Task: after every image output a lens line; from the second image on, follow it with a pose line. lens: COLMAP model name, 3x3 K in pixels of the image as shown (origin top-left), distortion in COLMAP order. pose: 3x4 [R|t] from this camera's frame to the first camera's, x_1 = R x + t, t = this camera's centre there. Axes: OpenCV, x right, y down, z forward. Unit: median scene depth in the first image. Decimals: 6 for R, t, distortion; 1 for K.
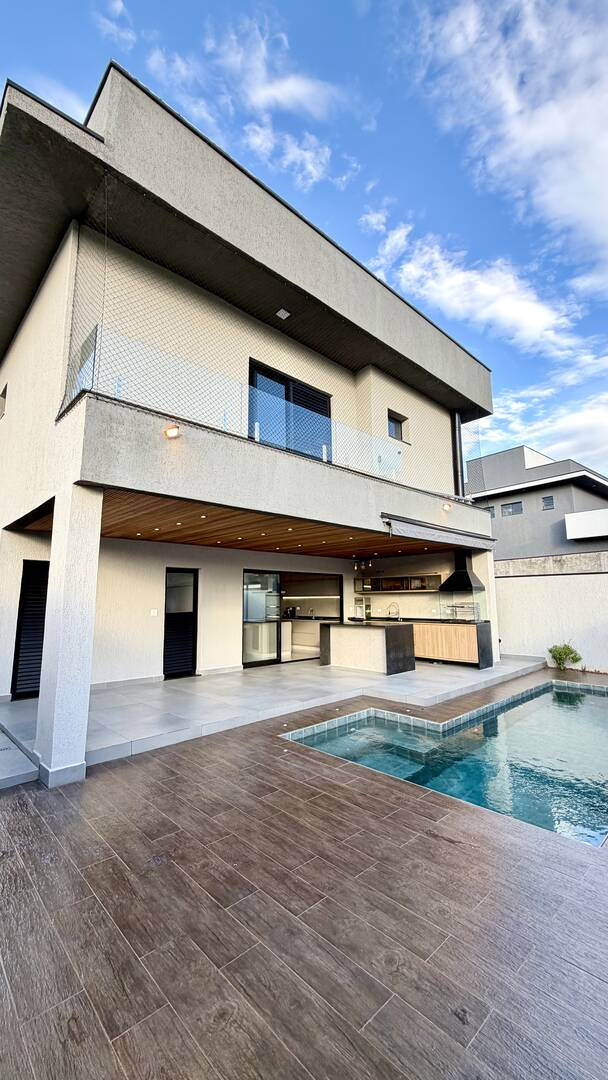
lens RADIAL K [[433.0, 0, 302.4], [0, 433.0, 538.5], [0, 0, 1]] dist [0.000617, 0.000249]
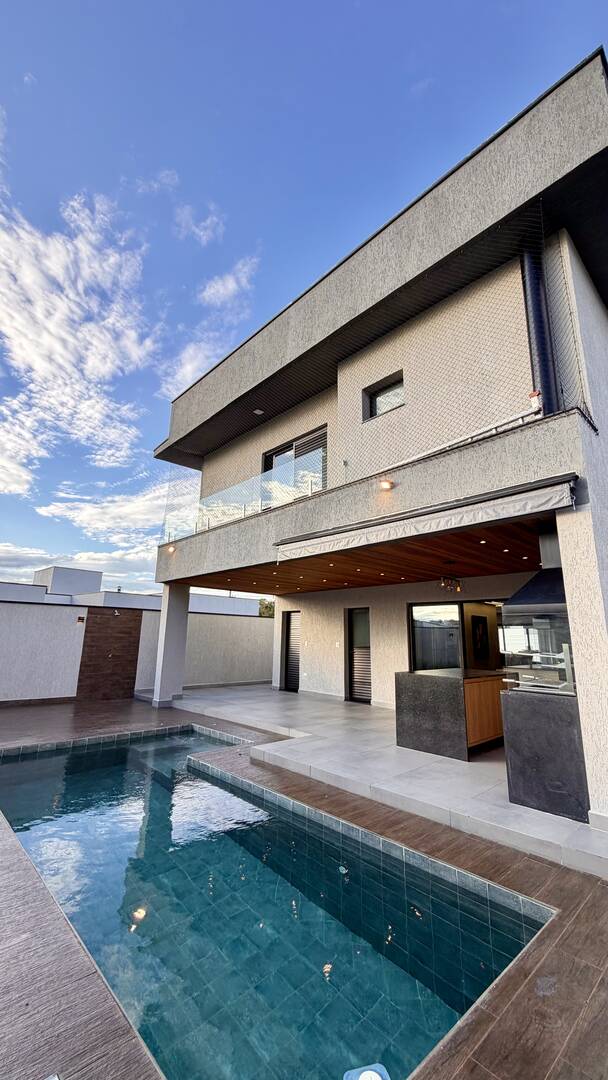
lens RADIAL K [[433.0, 0, 303.1], [0, 433.0, 539.4], [0, 0, 1]] dist [0.000617, 0.000249]
pose [[-0.013699, -0.216634, -0.976157, 0.989888], [0.124207, 0.968319, -0.216637, 0.133459], [0.992162, -0.124213, 0.013642, 0.920649]]
